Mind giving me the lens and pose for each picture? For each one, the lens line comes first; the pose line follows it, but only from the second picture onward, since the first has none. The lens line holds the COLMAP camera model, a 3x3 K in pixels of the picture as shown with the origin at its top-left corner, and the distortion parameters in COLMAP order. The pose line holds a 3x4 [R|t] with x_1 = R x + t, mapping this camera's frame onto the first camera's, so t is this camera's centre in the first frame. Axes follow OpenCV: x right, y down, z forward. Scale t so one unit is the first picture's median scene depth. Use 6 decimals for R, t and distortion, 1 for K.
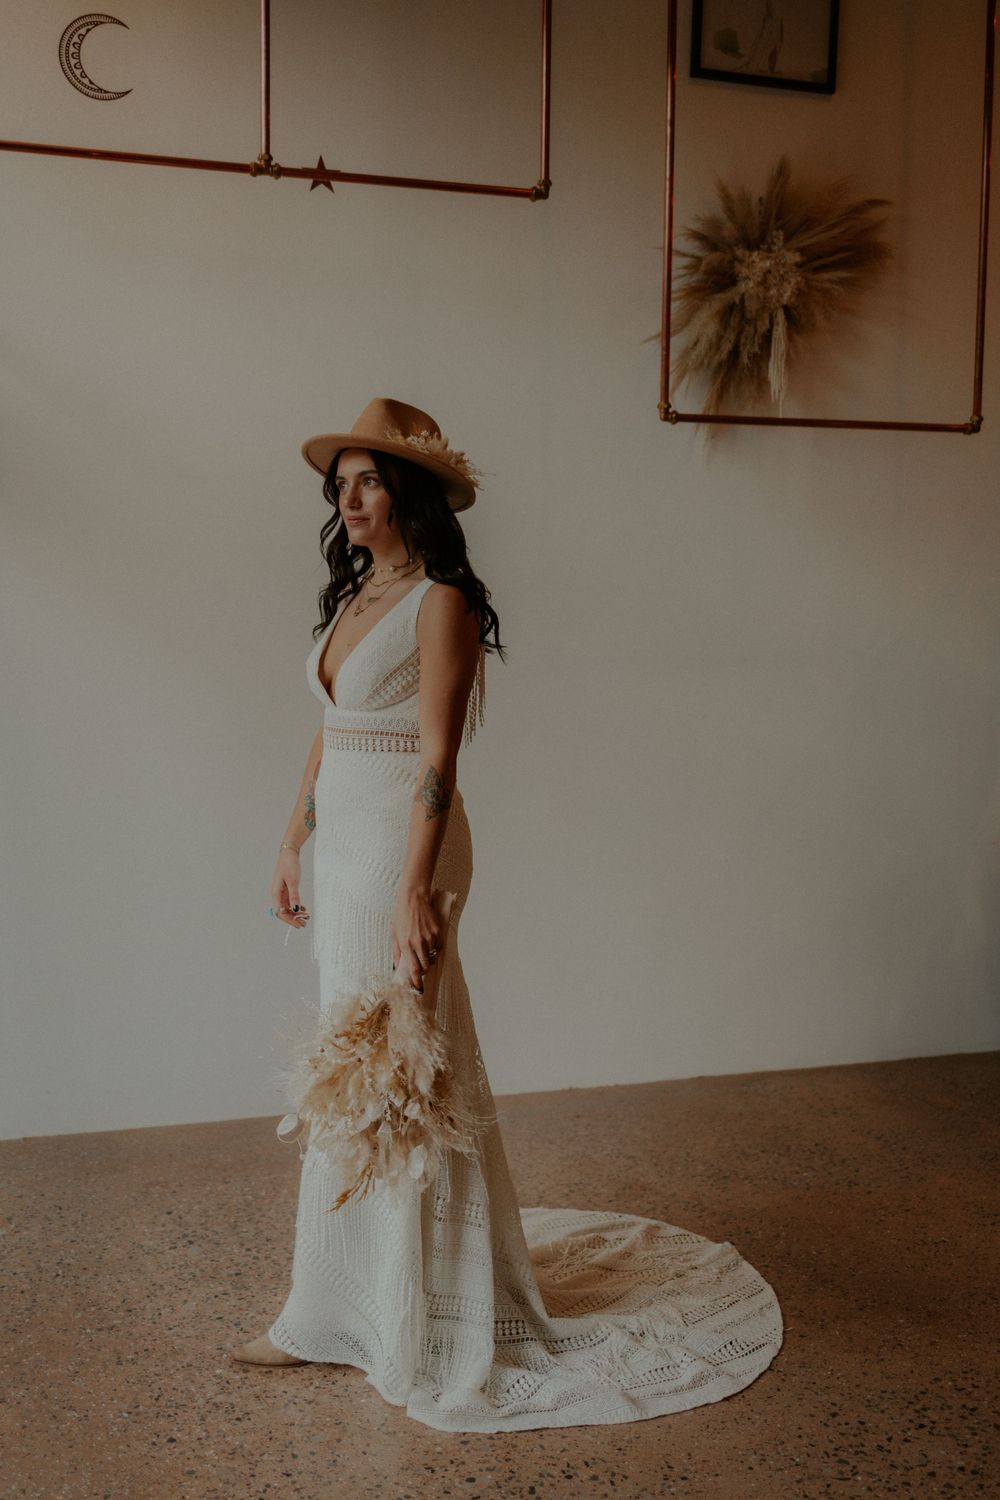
lens RADIAL K [[1695.8, 0, 500.0], [0, 1695.8, 750.0], [0, 0, 1]] dist [0.012708, -0.036641]
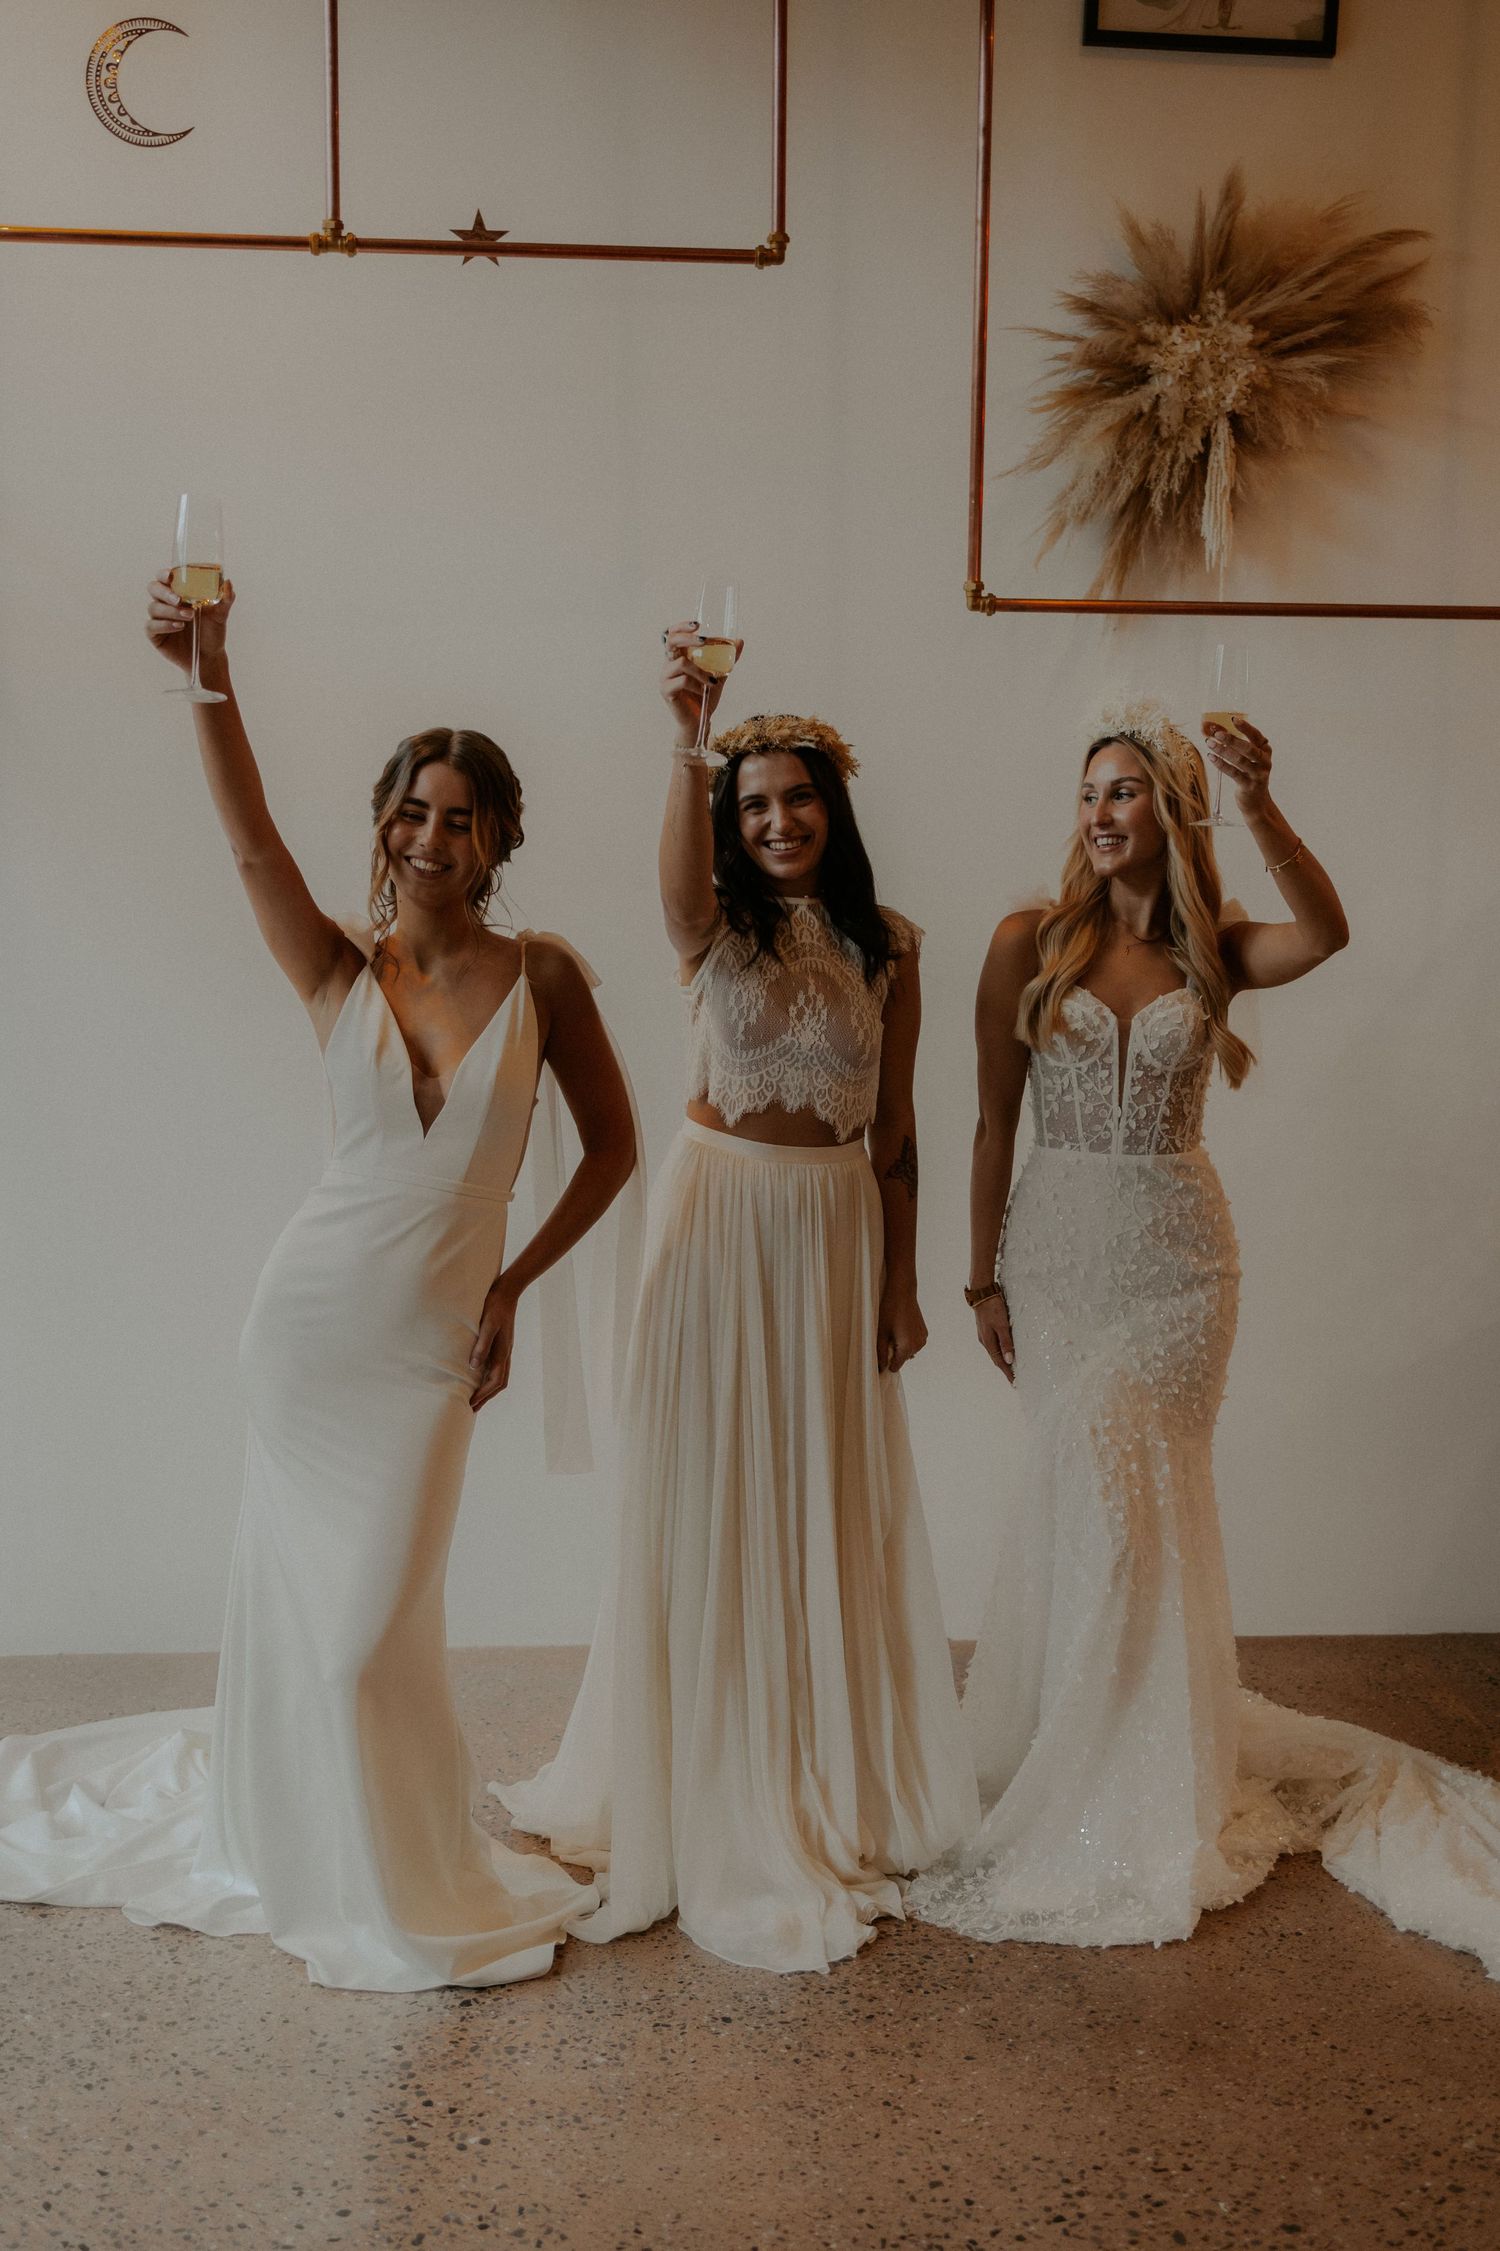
lens RADIAL K [[2608.9, 0, 740.5], [0, 2608.9, 1211.1], [0, 0, 1]] dist [-0.007805, -0.004331]
pose [[0.971804, 0.036413, -0.232963, 0.229436], [-0.024189, 0.998187, 0.055113, -0.020715], [0.234547, -0.047924, 0.970923, 0.025678]]
